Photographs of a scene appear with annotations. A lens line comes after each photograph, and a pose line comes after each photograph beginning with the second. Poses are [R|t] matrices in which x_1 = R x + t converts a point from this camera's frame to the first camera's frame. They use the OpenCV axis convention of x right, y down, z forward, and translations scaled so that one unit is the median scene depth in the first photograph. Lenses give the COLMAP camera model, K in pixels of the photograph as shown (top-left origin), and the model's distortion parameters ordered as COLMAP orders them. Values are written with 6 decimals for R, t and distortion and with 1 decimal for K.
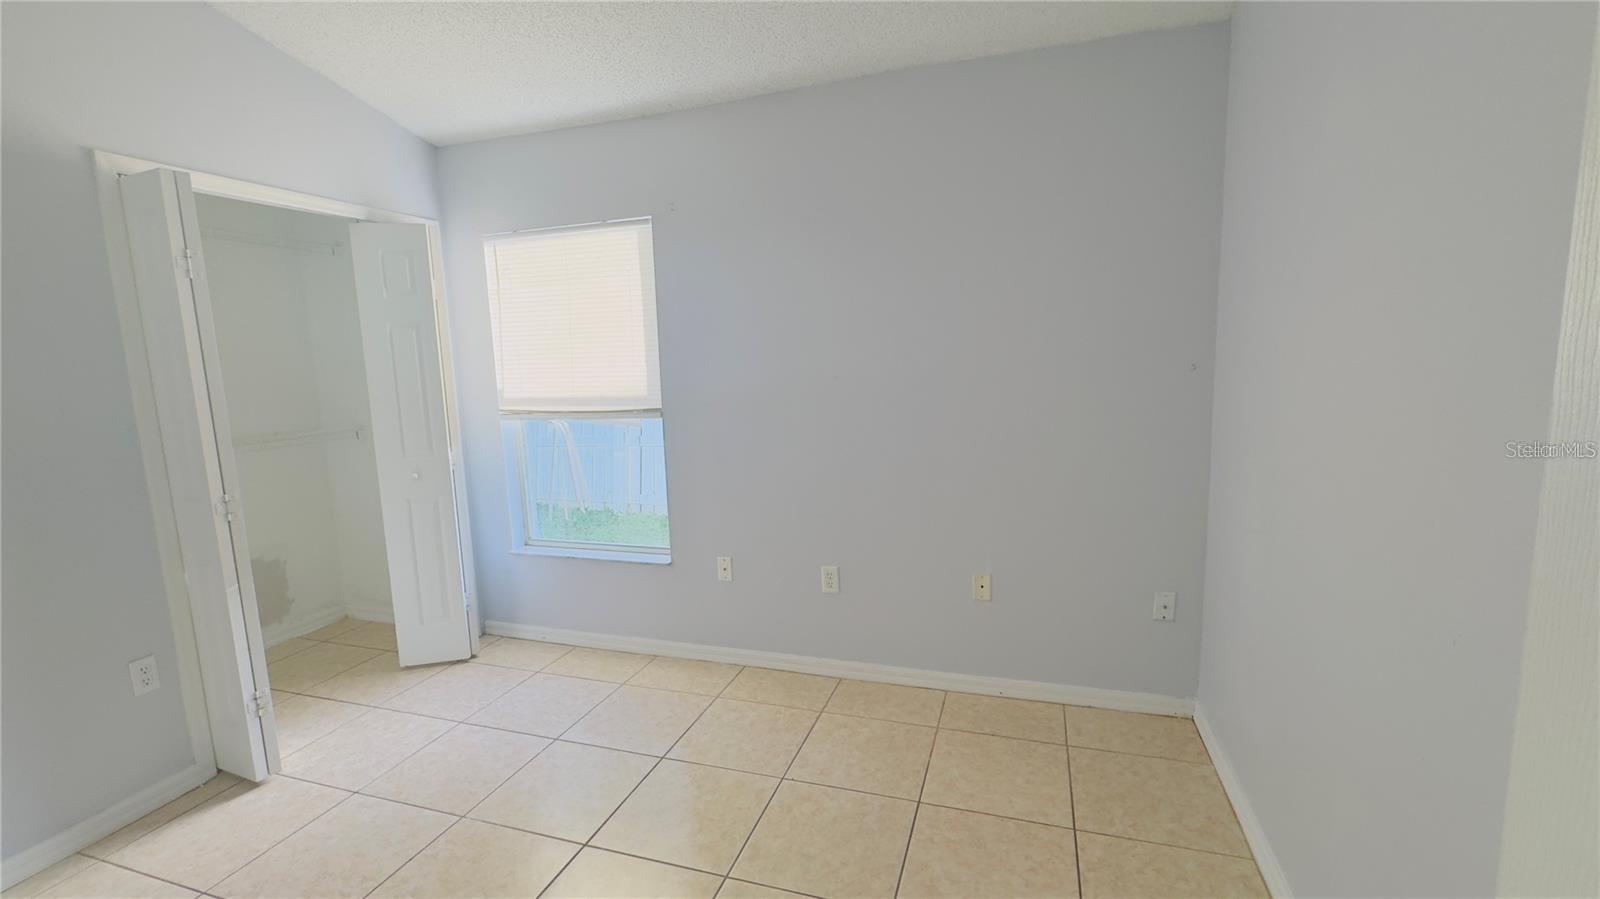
lens RADIAL K [[687.4, 0, 802.8], [0, 687.4, 445.0], [0, 0, 1]] dist [-0.005165, 0.000824]
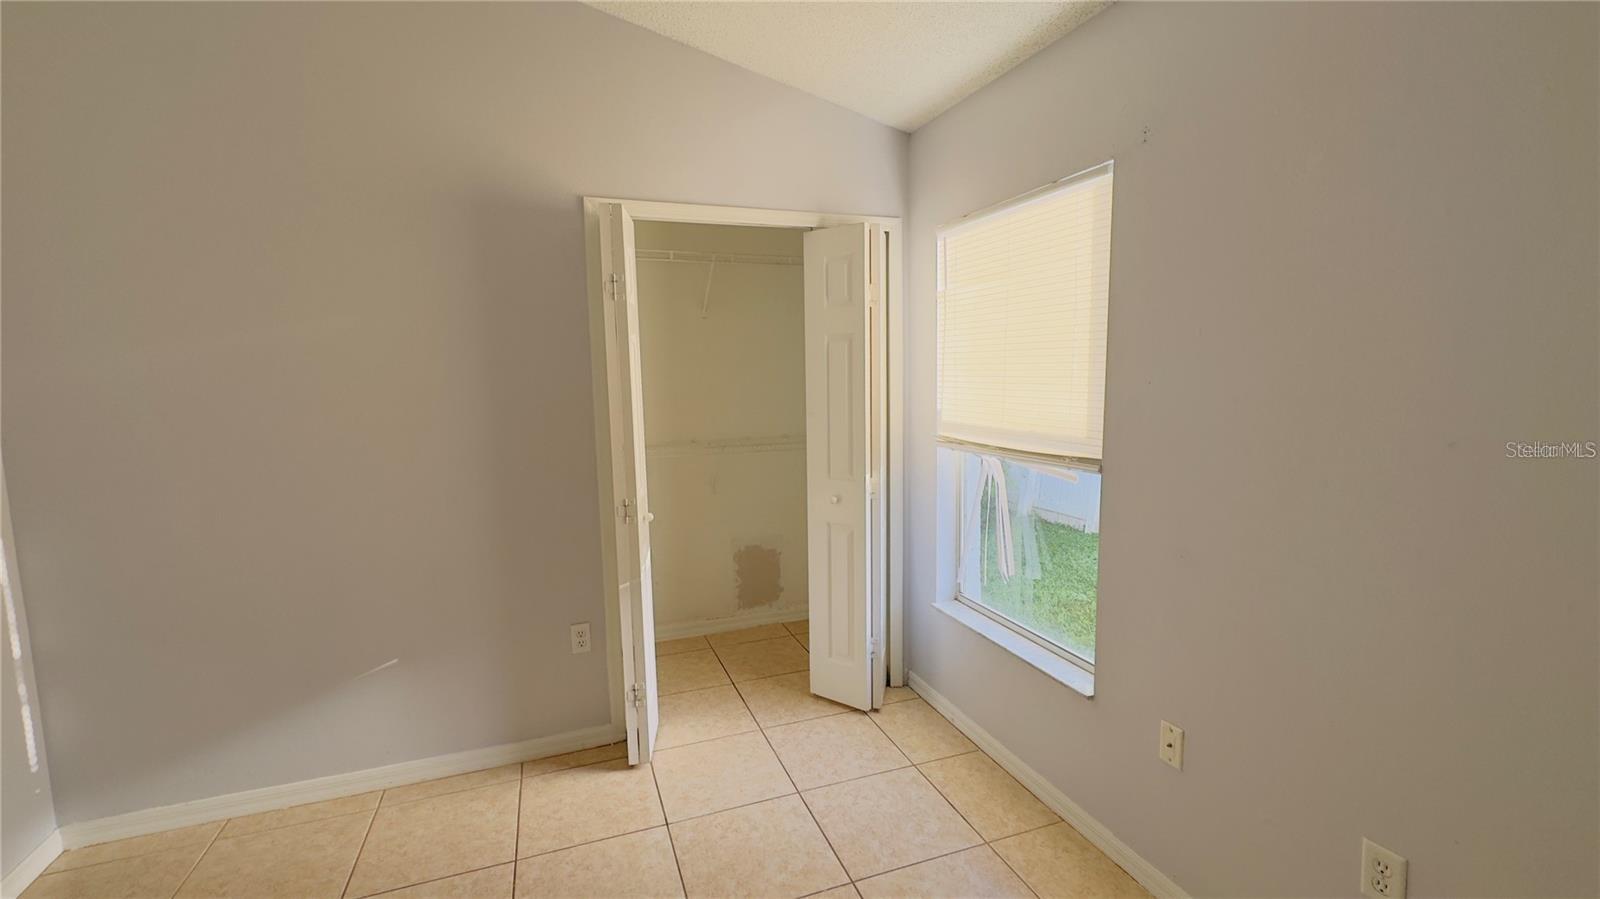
lens RADIAL K [[687.4, 0, 804.0], [0, 687.4, 446.4], [0, 0, 1]] dist [-0.005165, 0.000824]
pose [[0.622177, 0.108593, -0.775309, 0.125181], [-0.108478, 0.992738, 0.051995, -0.072849], [0.775325, 0.051754, 0.629439, 0.399466]]
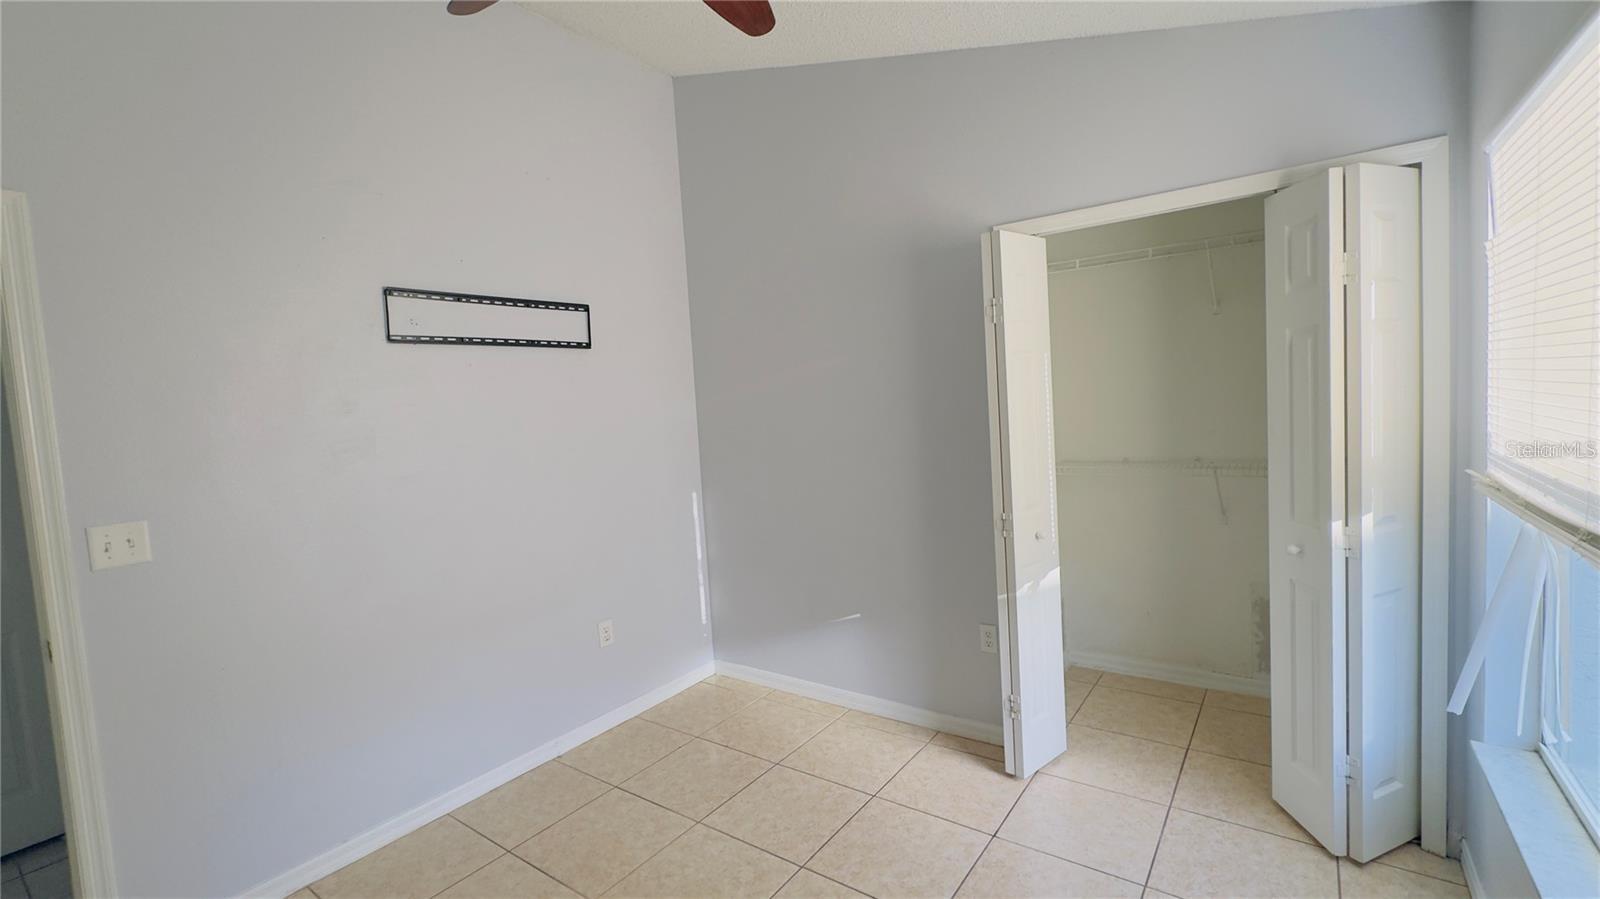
lens RADIAL K [[687.4, 0, 798.2], [0, 687.4, 448.0], [0, 0, 1]] dist [-0.005165, 0.000824]
pose [[-0.307356, 0.118244, -0.944220, 0.232678], [-0.056136, 0.988269, 0.142033, -0.130802], [0.949937, 0.096659, -0.297113, 0.756905]]
